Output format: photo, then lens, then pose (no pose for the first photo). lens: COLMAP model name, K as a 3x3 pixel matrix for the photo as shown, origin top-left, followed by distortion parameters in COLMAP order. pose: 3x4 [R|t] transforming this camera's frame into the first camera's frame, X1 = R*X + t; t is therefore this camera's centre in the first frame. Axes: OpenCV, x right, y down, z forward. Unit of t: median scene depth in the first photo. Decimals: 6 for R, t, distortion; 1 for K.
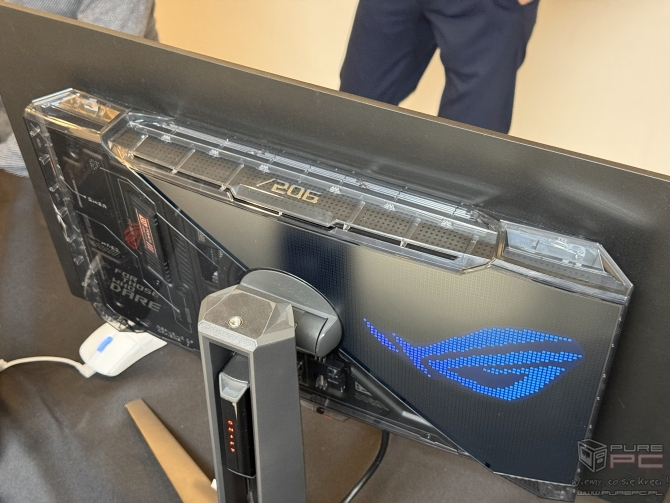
lens RADIAL K [[942.5, 0, 335.0], [0, 942.5, 251.5], [0, 0, 1]] dist [-0.001562, -0.001923]
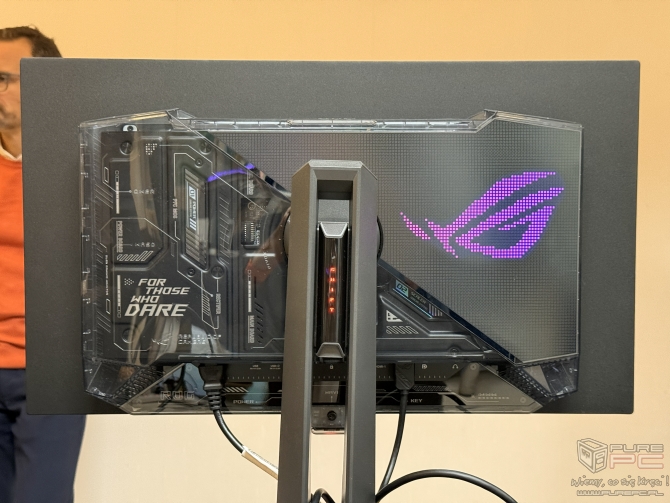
lens RADIAL K [[942.5, 0, 335.0], [0, 942.5, 251.5], [0, 0, 1]] dist [-0.001562, -0.001923]
pose [[0.894383, 0.009795, 0.447195, -0.614481], [0.296374, 0.735834, -0.608860, 0.854613], [-0.335025, 0.677091, 0.655214, 0.231692]]
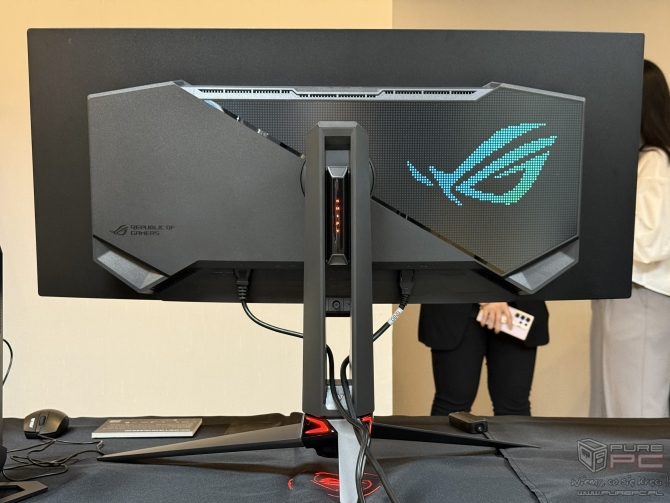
lens RADIAL K [[942.5, 0, 335.0], [0, 942.5, 251.5], [0, 0, 1]] dist [-0.001562, -0.001923]
pose [[0.900520, -0.038220, 0.433132, -0.660050], [0.311002, 0.752779, -0.580174, 0.929105], [-0.303878, 0.657163, 0.689778, 0.164753]]
